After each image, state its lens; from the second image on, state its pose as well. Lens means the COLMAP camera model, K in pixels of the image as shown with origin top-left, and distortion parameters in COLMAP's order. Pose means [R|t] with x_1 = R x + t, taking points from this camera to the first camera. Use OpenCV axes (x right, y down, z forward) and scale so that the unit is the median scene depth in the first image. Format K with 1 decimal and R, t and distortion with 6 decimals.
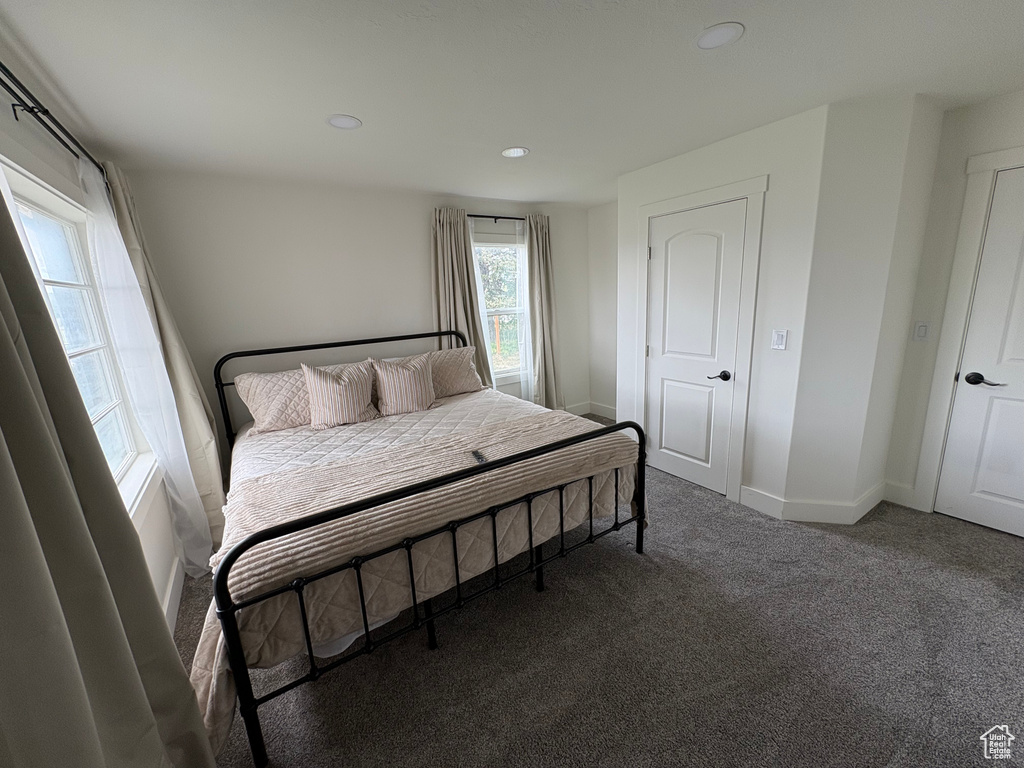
lens RADIAL K [[406.1, 0, 511.9], [0, 406.1, 383.5], [0, 0, 1]] dist [0.002029, -0.000140]
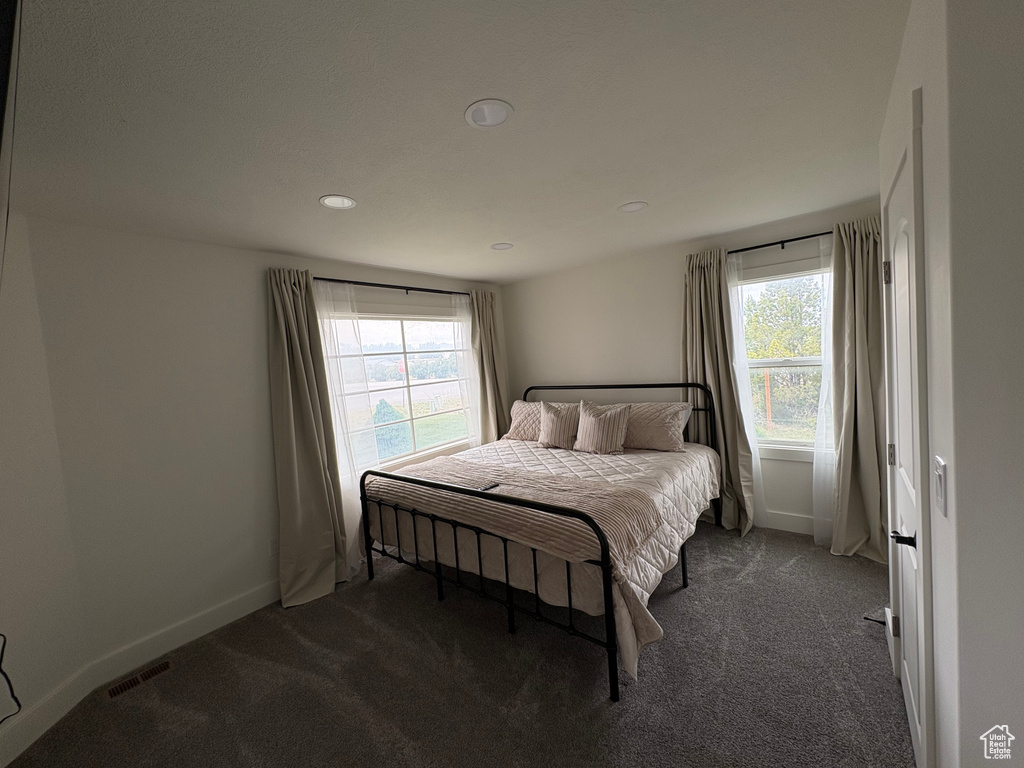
lens RADIAL K [[406.1, 0, 514.4], [0, 406.1, 384.3], [0, 0, 1]] dist [0.002029, -0.000140]
pose [[0.323725, 0.087857, -0.942063, 0.693310], [-0.146710, 0.988298, 0.041754, -0.126457], [0.934708, 0.124693, 0.332826, 0.380561]]
